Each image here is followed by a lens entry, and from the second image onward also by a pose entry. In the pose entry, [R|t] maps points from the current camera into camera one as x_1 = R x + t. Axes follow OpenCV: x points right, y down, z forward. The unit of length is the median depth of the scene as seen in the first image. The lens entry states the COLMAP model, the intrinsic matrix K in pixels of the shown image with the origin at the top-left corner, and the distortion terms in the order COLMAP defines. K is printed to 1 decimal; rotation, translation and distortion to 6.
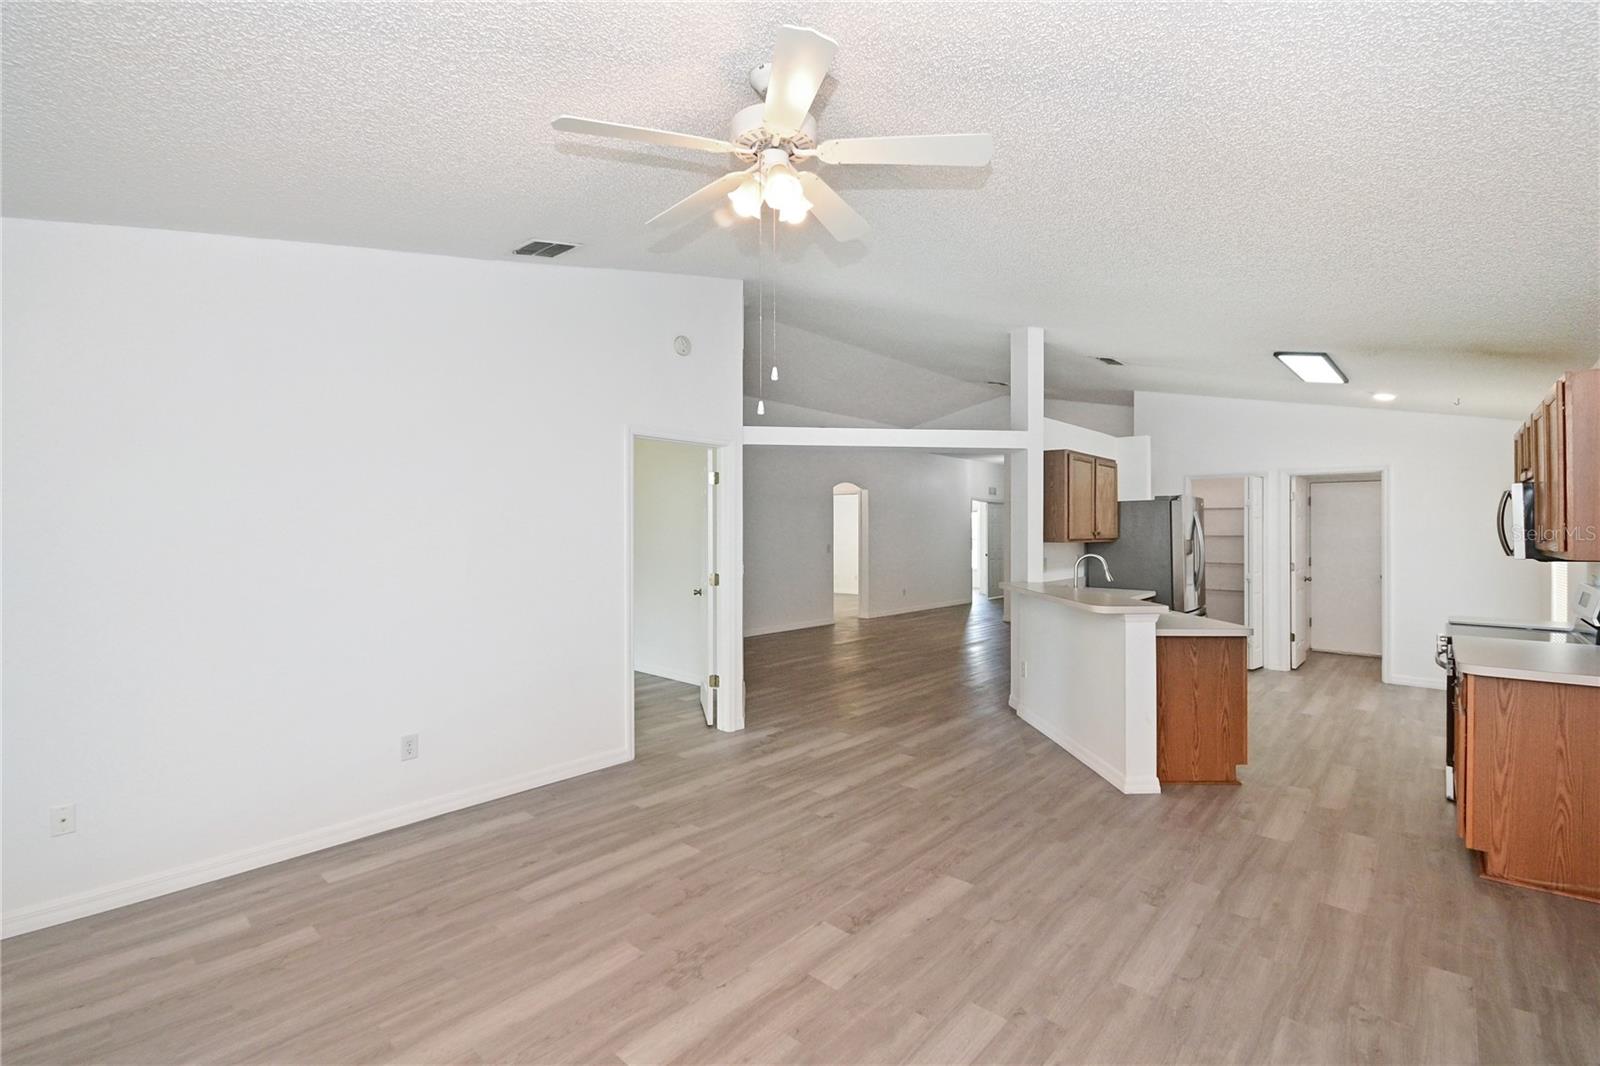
lens RADIAL K [[707.8, 0, 784.6], [0, 707.8, 529.6], [0, 0, 1]] dist [0.001794, -0.007611]
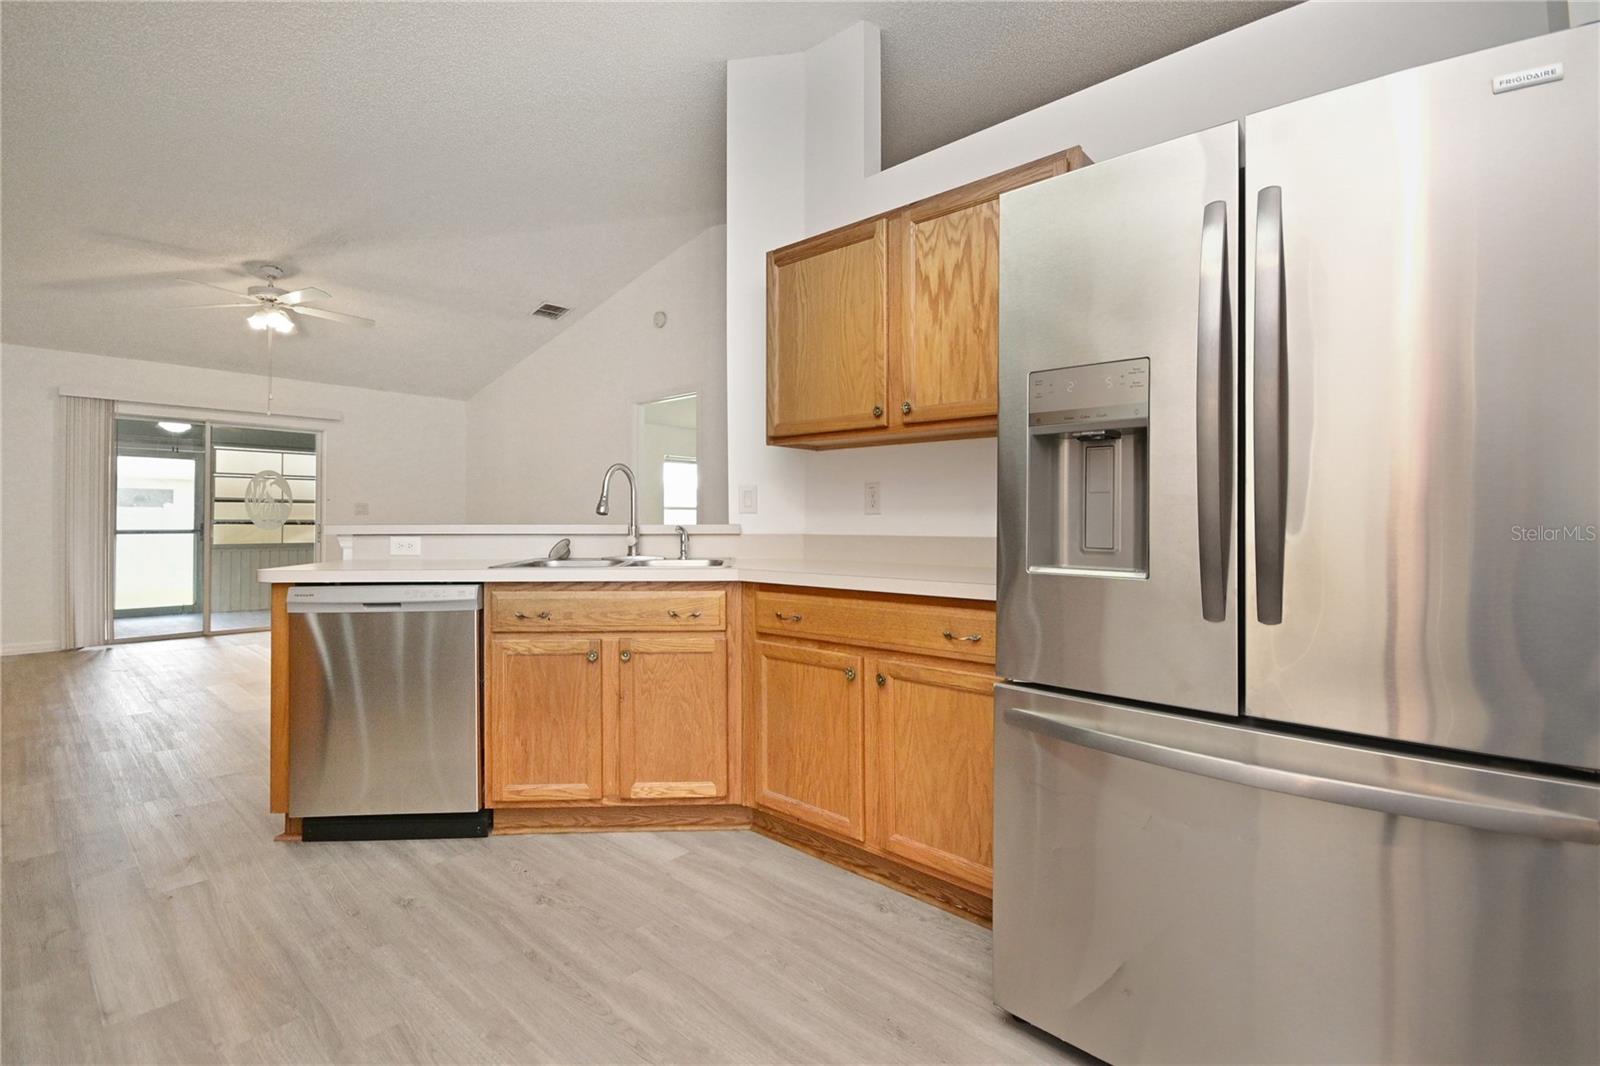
lens RADIAL K [[707.8, 0, 800.8], [0, 707.8, 521.5], [0, 0, 1]] dist [0.001794, -0.007611]
pose [[0.022855, -0.001268, -0.999738, 1.548723], [-0.004064, 0.999991, -0.001361, 0.123738], [0.999731, 0.004094, 0.022850, 1.774587]]
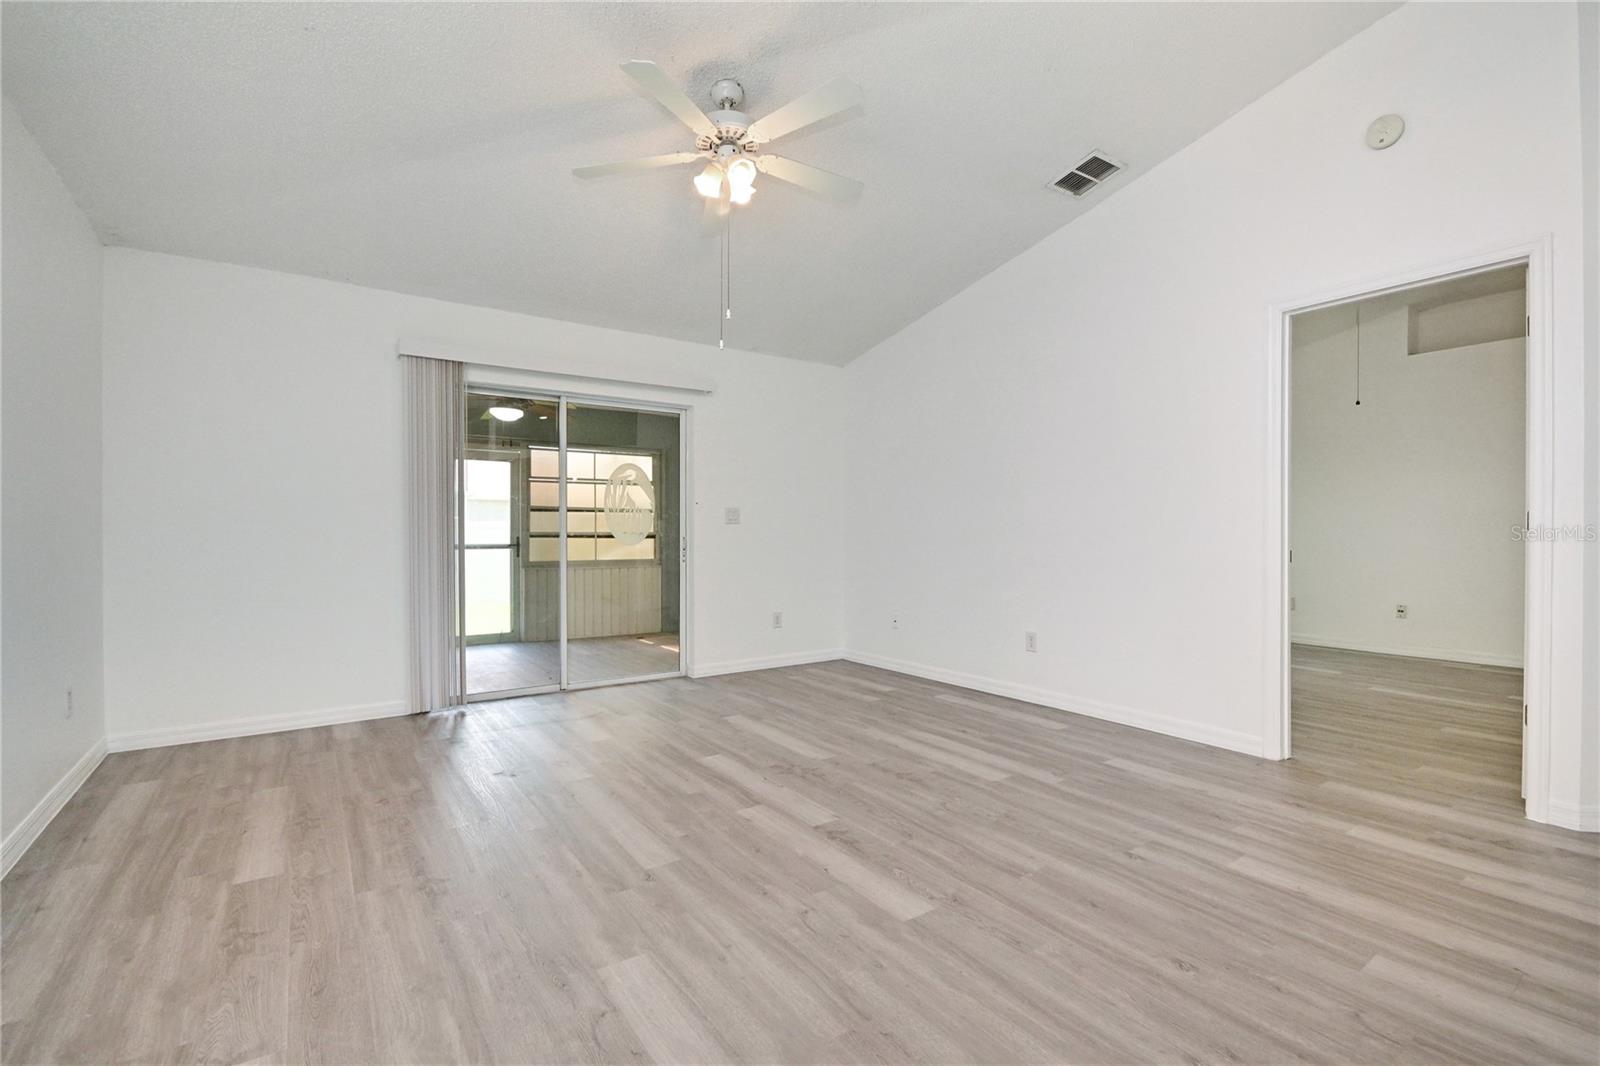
lens RADIAL K [[707.8, 0, 791.4], [0, 707.8, 537.6], [0, 0, 1]] dist [0.001794, -0.007611]
pose [[-0.229406, 0.004020, -0.973323, 0.831984], [-0.000402, 0.999991, 0.004224, 0.129568], [0.973331, 0.001360, -0.229402, 0.940271]]
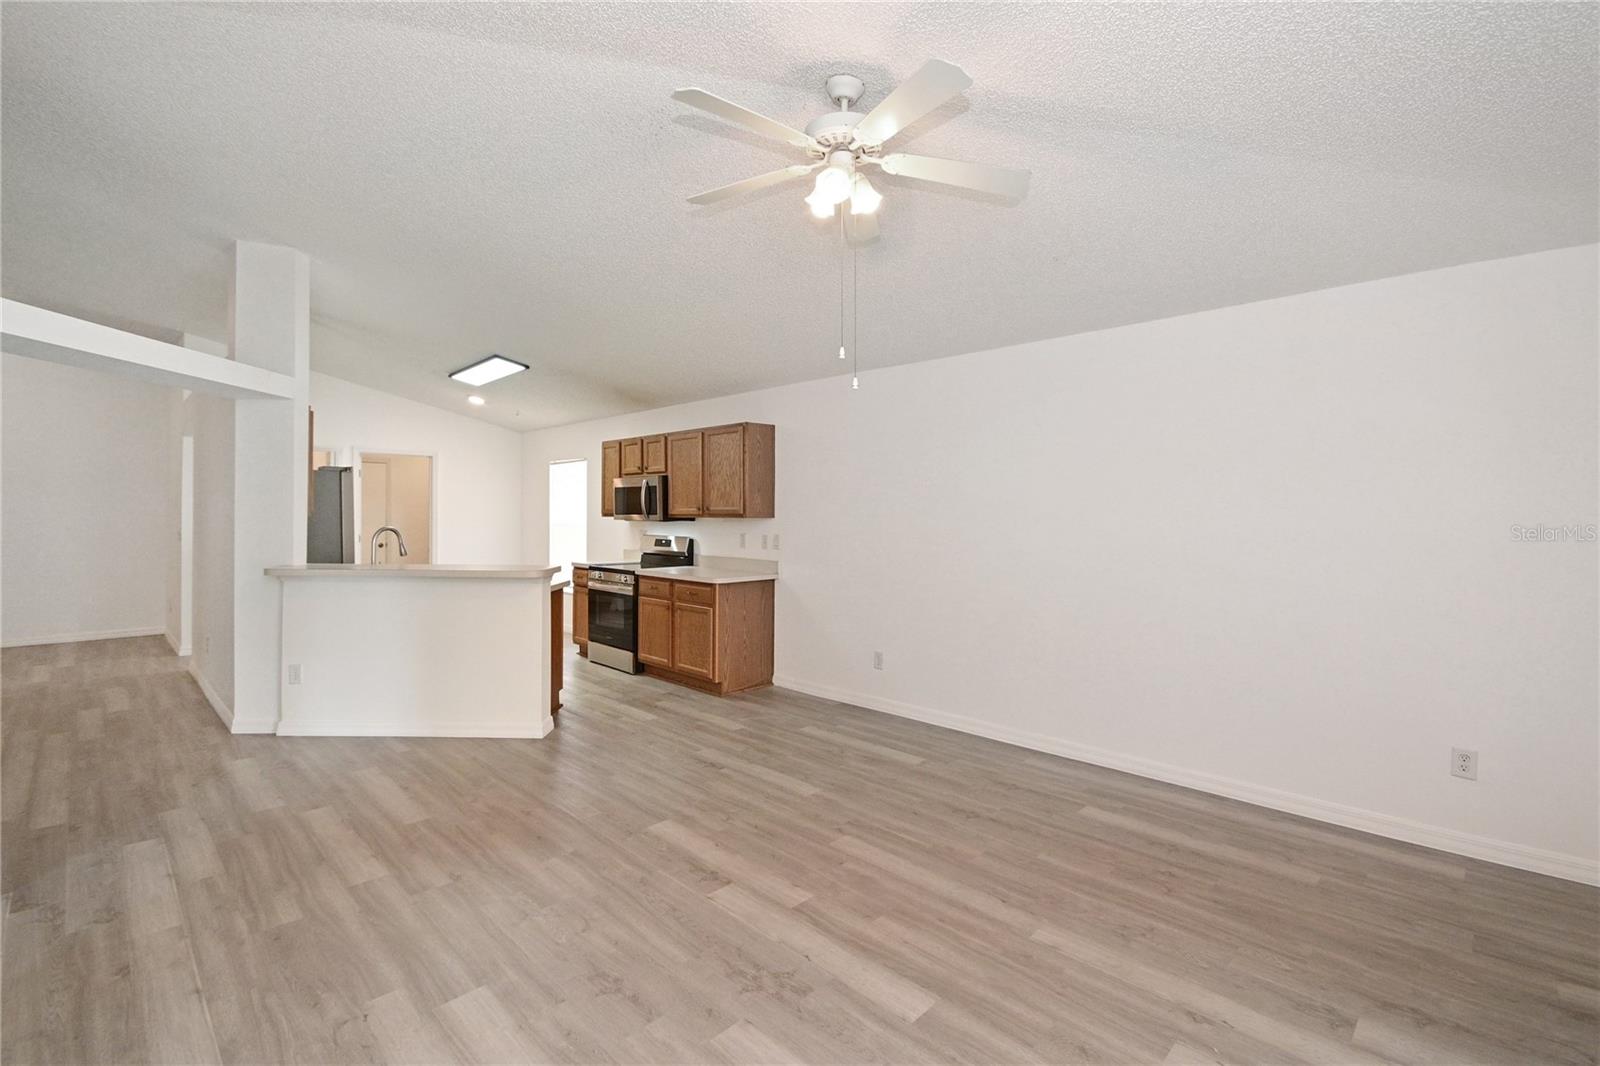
lens RADIAL K [[707.8, 0, 799.2], [0, 707.8, 507.6], [0, 0, 1]] dist [0.001794, -0.007611]
pose [[0.039426, 0.004782, 0.999211, -0.745259], [-0.003966, 0.999981, -0.004629, 0.017885], [-0.999215, -0.003781, 0.039444, 0.677390]]
